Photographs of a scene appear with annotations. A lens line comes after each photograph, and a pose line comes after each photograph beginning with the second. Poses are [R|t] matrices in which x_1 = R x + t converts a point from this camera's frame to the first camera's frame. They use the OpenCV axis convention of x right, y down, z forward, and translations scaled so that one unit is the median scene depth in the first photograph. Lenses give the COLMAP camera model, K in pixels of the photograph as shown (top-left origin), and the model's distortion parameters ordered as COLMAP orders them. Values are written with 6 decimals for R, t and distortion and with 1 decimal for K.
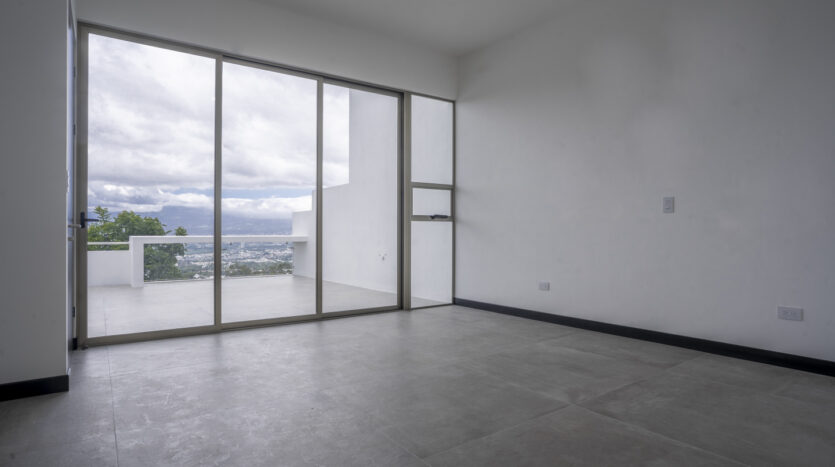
lens RADIAL K [[454.1, 0, 397.1], [0, 454.1, 244.1], [0, 0, 1]] dist [-0.037850, 0.011857]
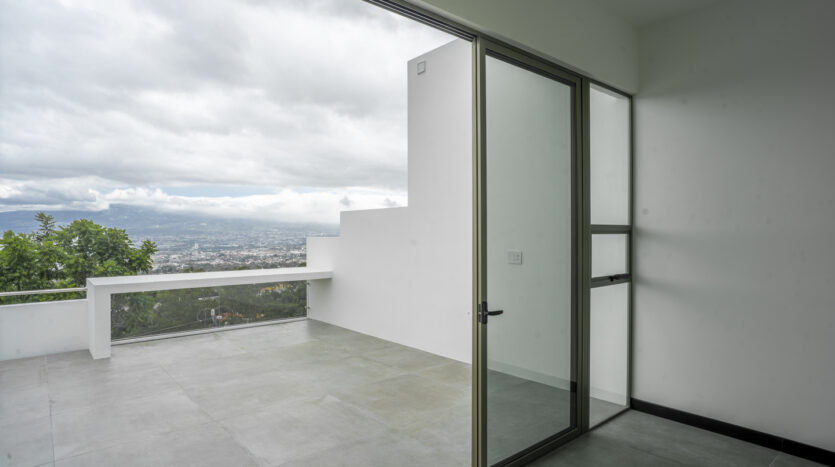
lens RADIAL K [[454.1, 0, 400.8], [0, 454.1, 244.0], [0, 0, 1]] dist [-0.037850, 0.011857]
pose [[0.995299, -0.003620, 0.096780, -0.266099], [0.003678, 0.999993, -0.000422, -0.104604], [-0.096778, 0.000776, 0.995306, 0.390941]]
